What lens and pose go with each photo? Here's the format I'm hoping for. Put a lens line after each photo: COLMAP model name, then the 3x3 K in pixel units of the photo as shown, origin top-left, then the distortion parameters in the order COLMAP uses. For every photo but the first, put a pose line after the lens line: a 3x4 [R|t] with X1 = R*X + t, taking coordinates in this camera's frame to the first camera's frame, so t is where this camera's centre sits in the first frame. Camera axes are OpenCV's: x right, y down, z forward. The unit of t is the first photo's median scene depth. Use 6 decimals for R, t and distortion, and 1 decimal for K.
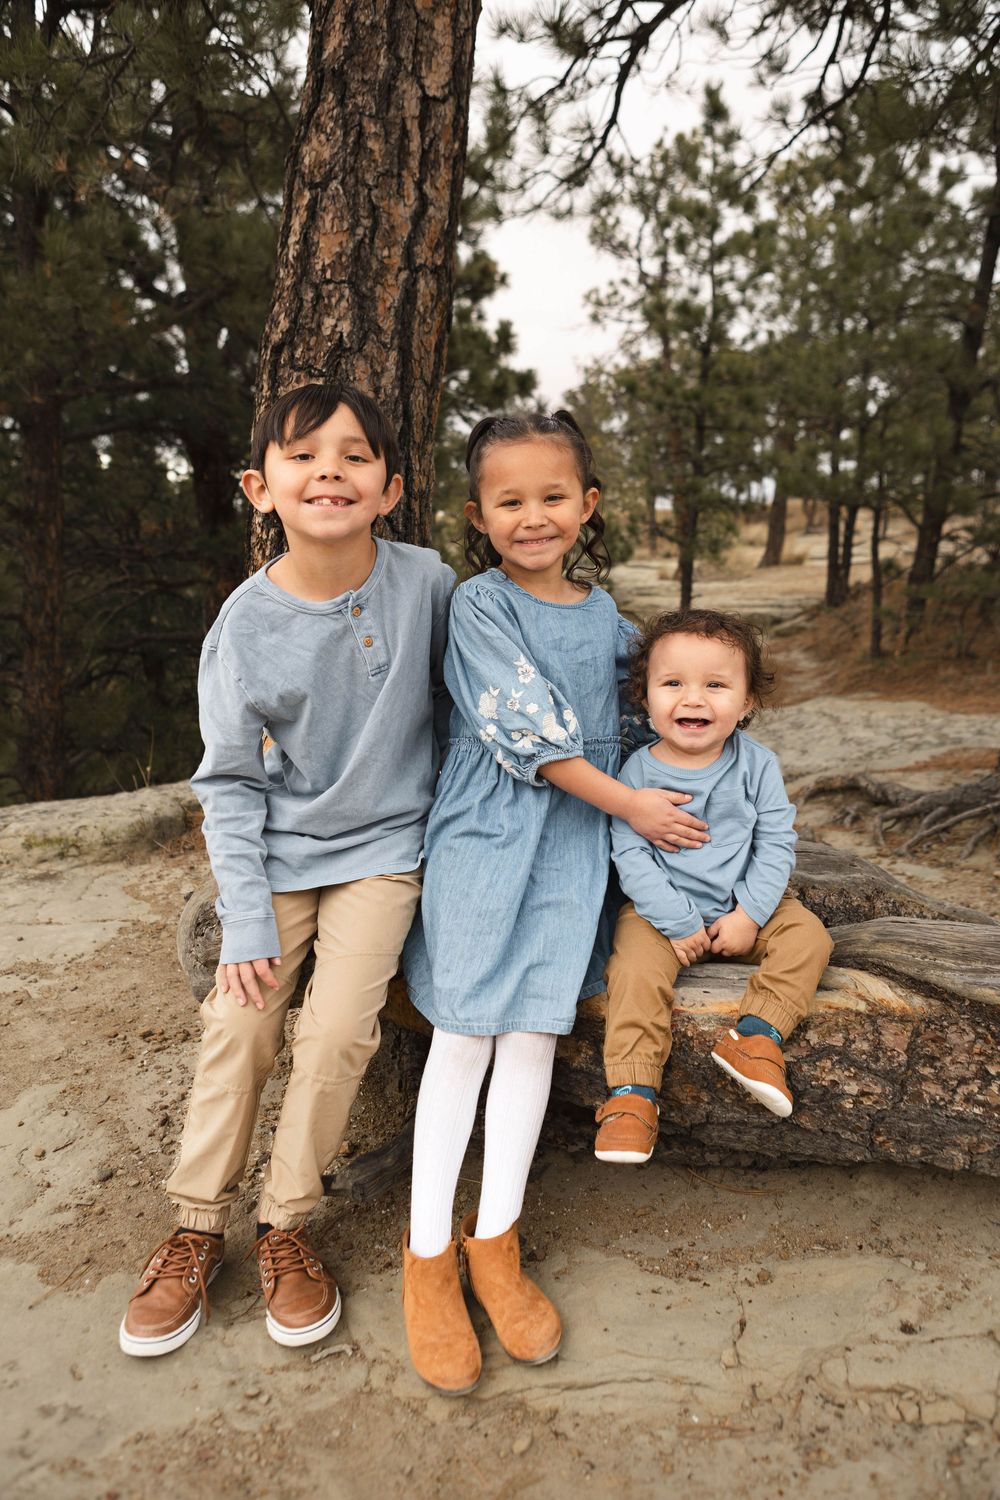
lens RADIAL K [[951.8, 0, 500.0], [0, 951.8, 750.0], [0, 0, 1]] dist [0.000268, 0.000399]
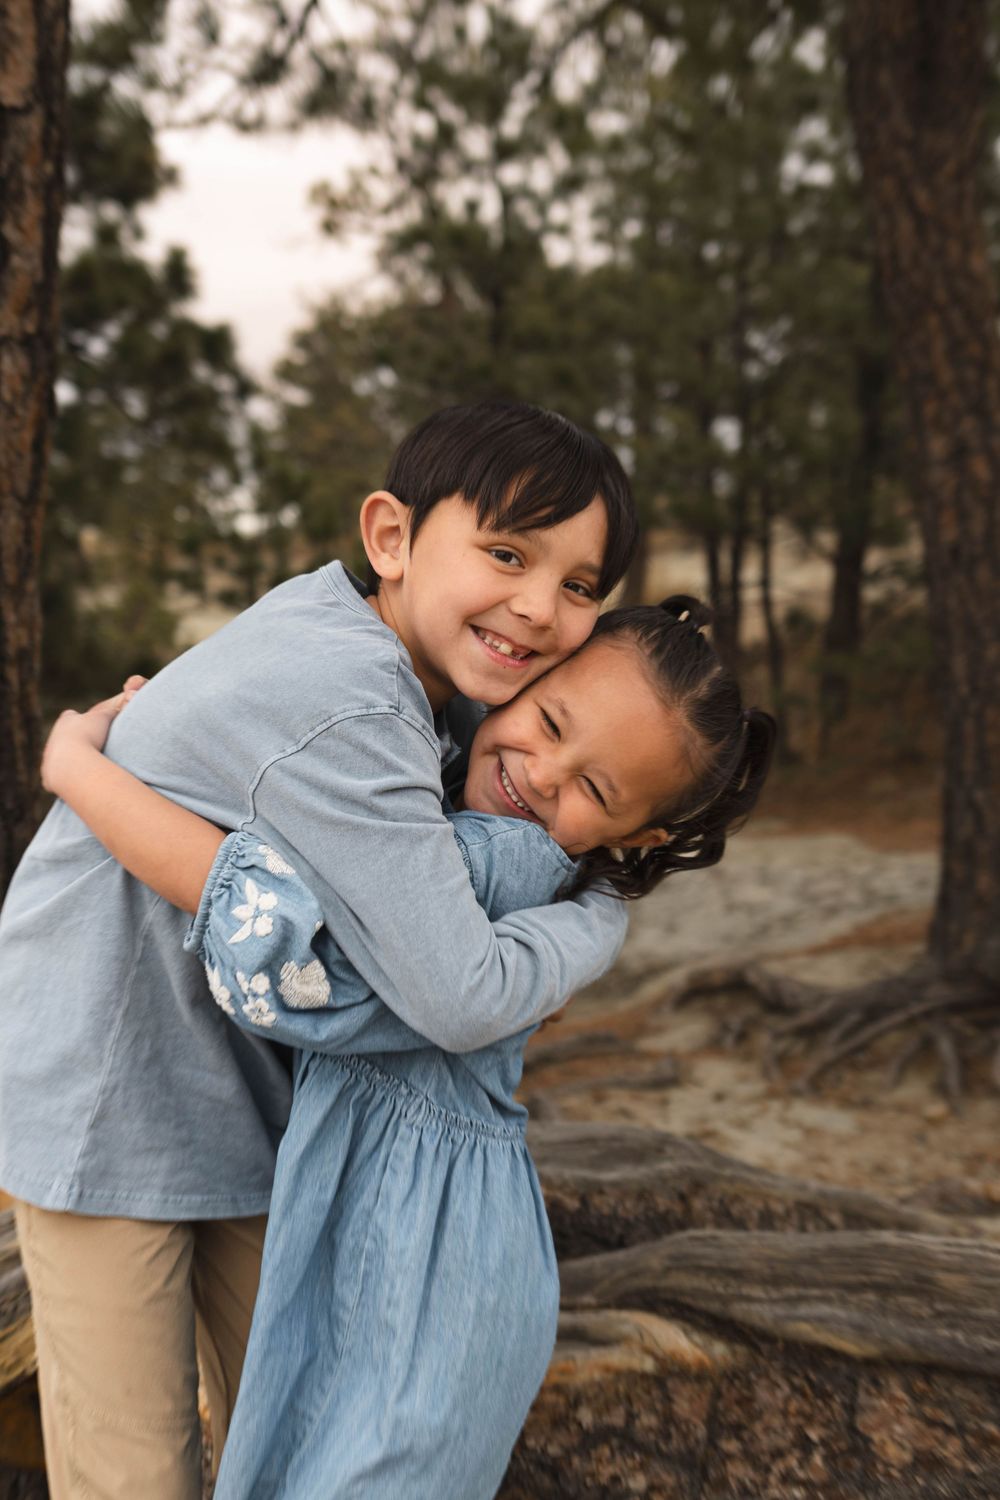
lens RADIAL K [[1617.0, 0, 500.0], [0, 1617.0, 750.0], [0, 0, 1]] dist [0.045736, -0.036344]
pose [[0.983199, -0.049517, 0.175692, 0.026659], [0.066411, 0.993577, -0.091617, -0.039028], [-0.170027, 0.101746, 0.980173, -0.108115]]
